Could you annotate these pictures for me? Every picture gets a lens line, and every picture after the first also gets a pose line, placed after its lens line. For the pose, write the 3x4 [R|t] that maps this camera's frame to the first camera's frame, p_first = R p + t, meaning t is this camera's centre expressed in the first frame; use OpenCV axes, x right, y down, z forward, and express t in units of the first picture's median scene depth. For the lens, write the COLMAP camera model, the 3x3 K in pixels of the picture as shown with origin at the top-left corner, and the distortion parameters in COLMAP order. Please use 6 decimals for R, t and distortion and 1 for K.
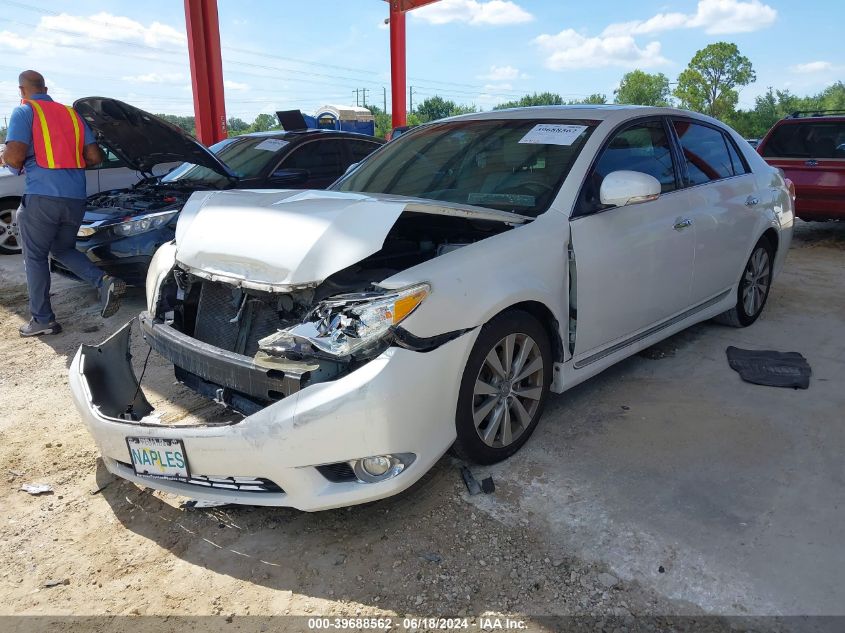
lens RADIAL K [[678.4, 0, 422.5], [0, 678.4, 316.5], [0, 0, 1]] dist [0.009010, 0.005176]
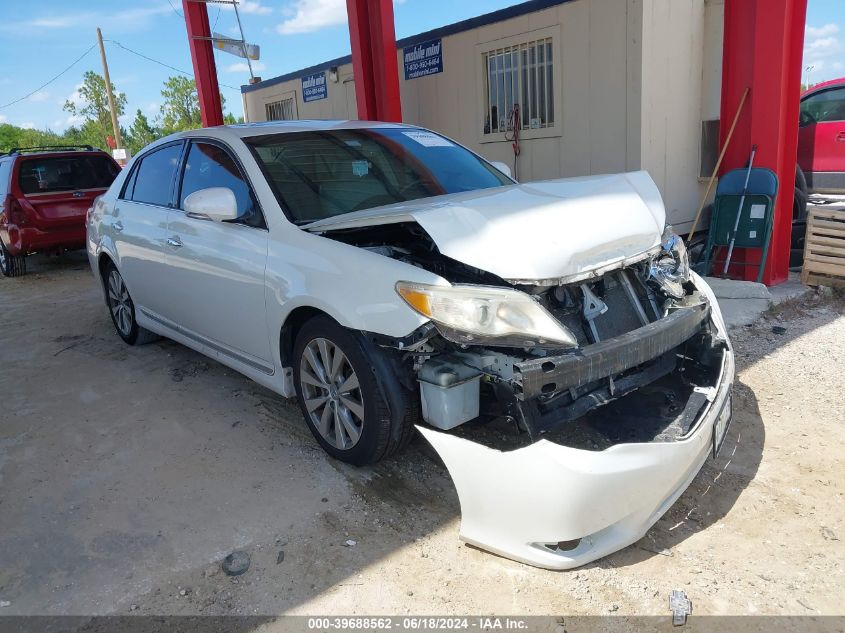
lens RADIAL K [[680.8, 0, 425.8], [0, 680.8, 303.7], [0, 0, 1]] dist [-0.003918, -0.002761]
pose [[0.072026, -0.221683, 0.972455, -1.385289], [0.314900, 0.930173, 0.188721, -0.298681], [-0.946388, 0.292634, 0.136804, 1.218020]]
